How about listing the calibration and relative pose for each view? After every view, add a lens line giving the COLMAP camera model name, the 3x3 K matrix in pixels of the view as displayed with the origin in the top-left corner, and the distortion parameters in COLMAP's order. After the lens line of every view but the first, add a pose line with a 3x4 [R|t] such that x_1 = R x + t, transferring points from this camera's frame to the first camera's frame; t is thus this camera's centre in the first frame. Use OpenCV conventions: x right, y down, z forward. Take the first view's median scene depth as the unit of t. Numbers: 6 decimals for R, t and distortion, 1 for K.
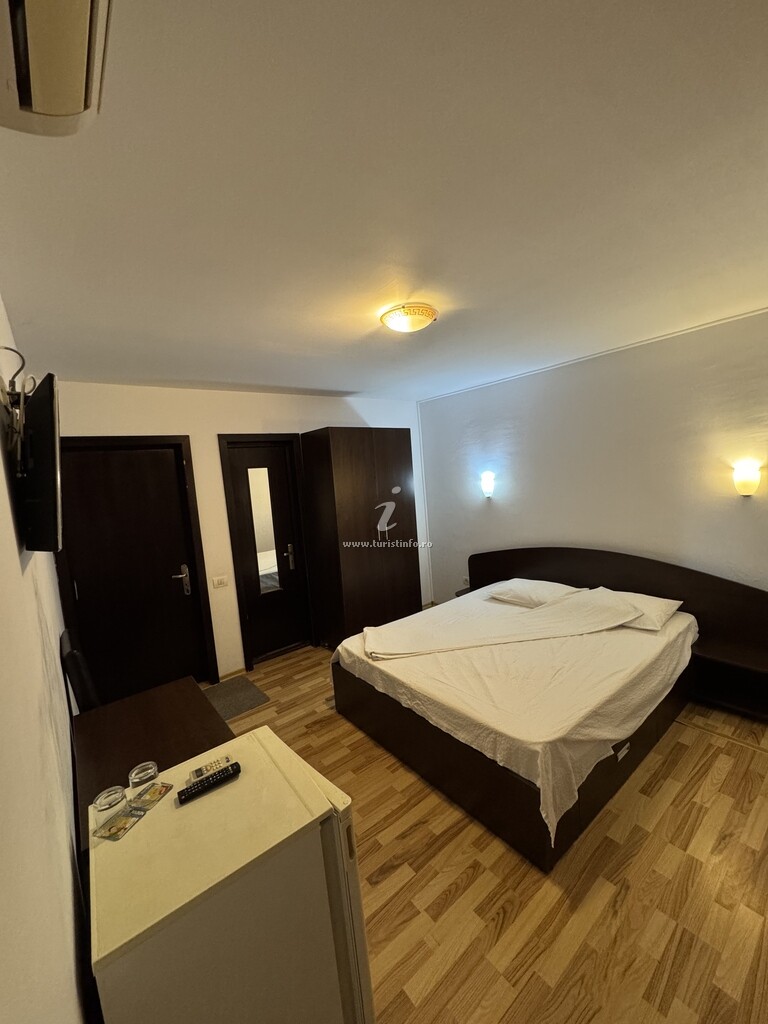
lens RADIAL K [[408.9, 0, 384.0], [0, 408.9, 512.0], [0, 0, 1]] dist [-0.002752, -0.000188]
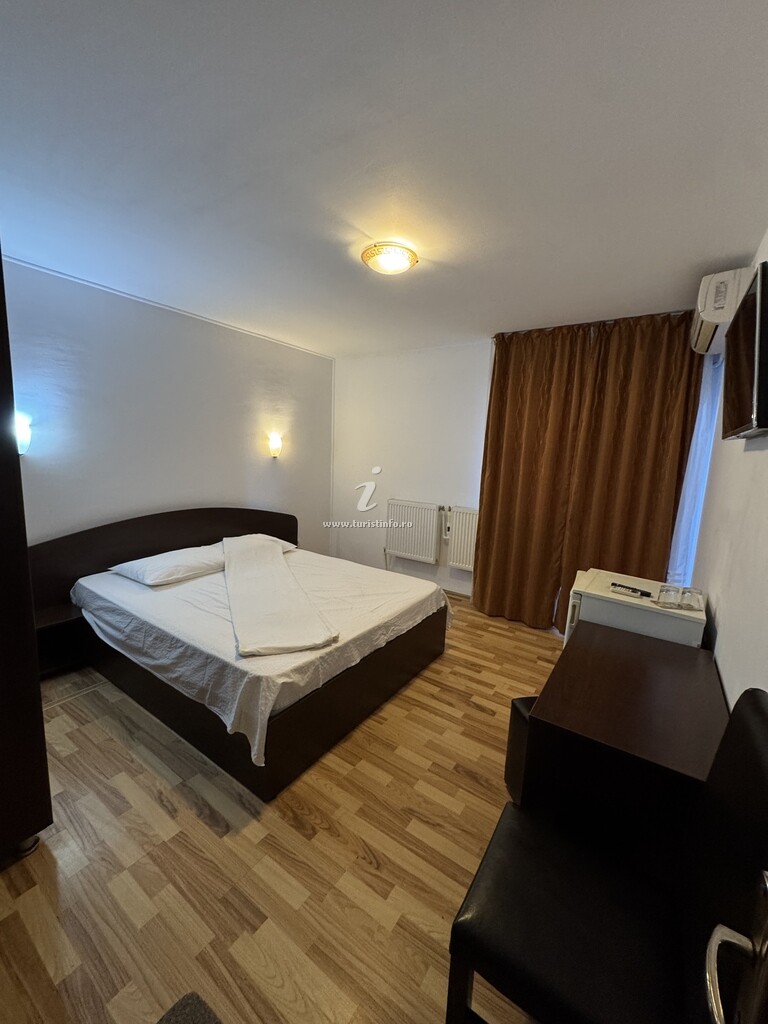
lens RADIAL K [[408.9, 0, 384.0], [0, 408.9, 512.0], [0, 0, 1]] dist [-0.002752, -0.000188]
pose [[-0.302296, -0.075018, 0.950257, -0.863228], [0.076876, 0.991732, 0.102747, 0.046521], [-0.950109, 0.104112, -0.294030, 1.237109]]
